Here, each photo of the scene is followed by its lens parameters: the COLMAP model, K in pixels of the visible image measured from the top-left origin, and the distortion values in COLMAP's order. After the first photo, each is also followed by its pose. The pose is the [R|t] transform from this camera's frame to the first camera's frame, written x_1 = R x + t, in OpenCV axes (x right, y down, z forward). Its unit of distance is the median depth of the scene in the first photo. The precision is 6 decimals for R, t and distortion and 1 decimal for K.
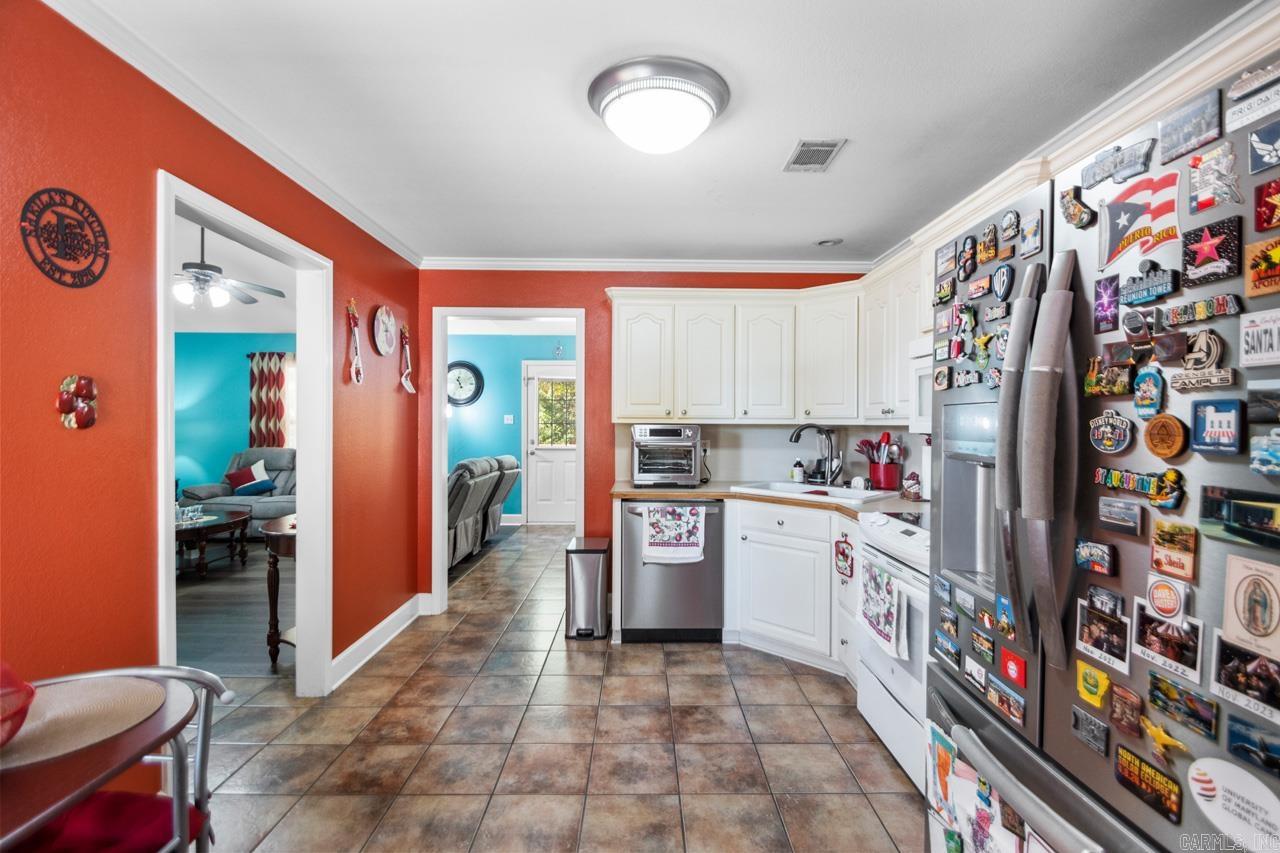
lens RADIAL K [[599.8, 0, 650.6], [0, 599.8, 416.9], [0, 0, 1]] dist [0.021133, -0.017230]
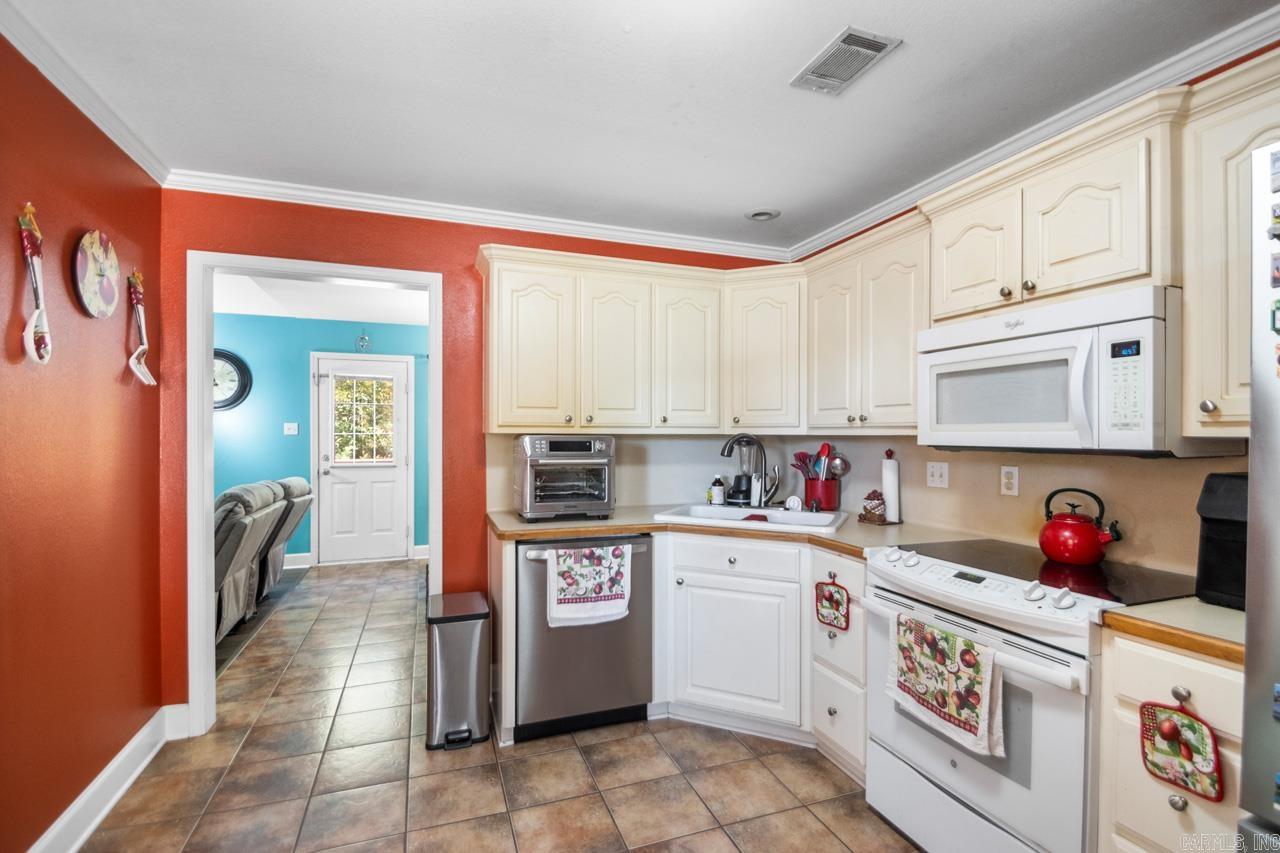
lens RADIAL K [[600.1, 0, 650.6], [0, 600.1, 428.5], [0, 0, 1]] dist [0.019519, -0.019099]
pose [[0.941954, 0.000555, 0.335741, -0.137383], [-0.001569, 0.999995, 0.002750, 0.002280], [-0.335738, -0.003118, 0.941950, 0.282189]]
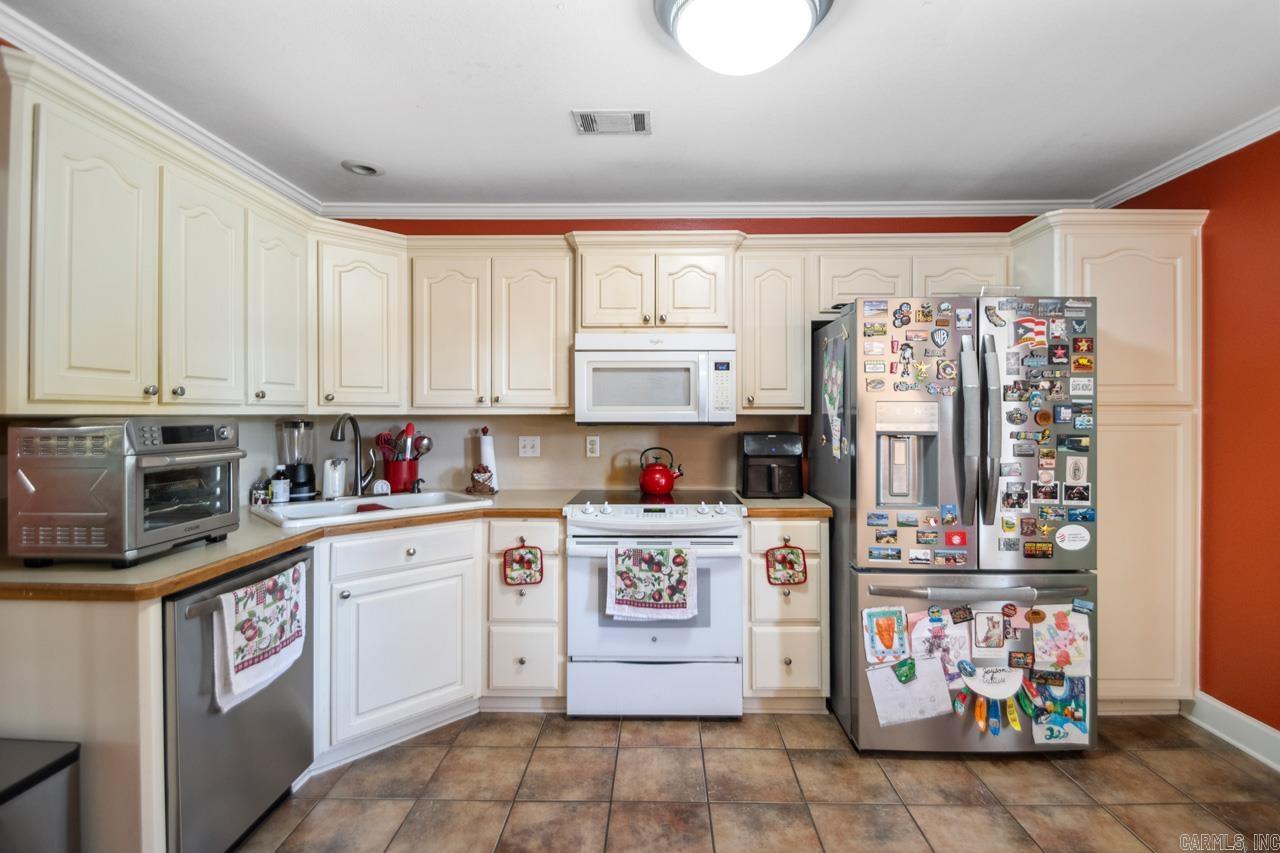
lens RADIAL K [[605.3, 0, 657.8], [0, 605.3, 404.9], [0, 0, 1]] dist [0.012271, 0.000411]
pose [[0.026056, 0.008097, 0.999628, -0.468567], [-0.010090, 0.999918, -0.007837, 0.003196], [-0.999610, -0.009882, 0.026136, 0.648327]]
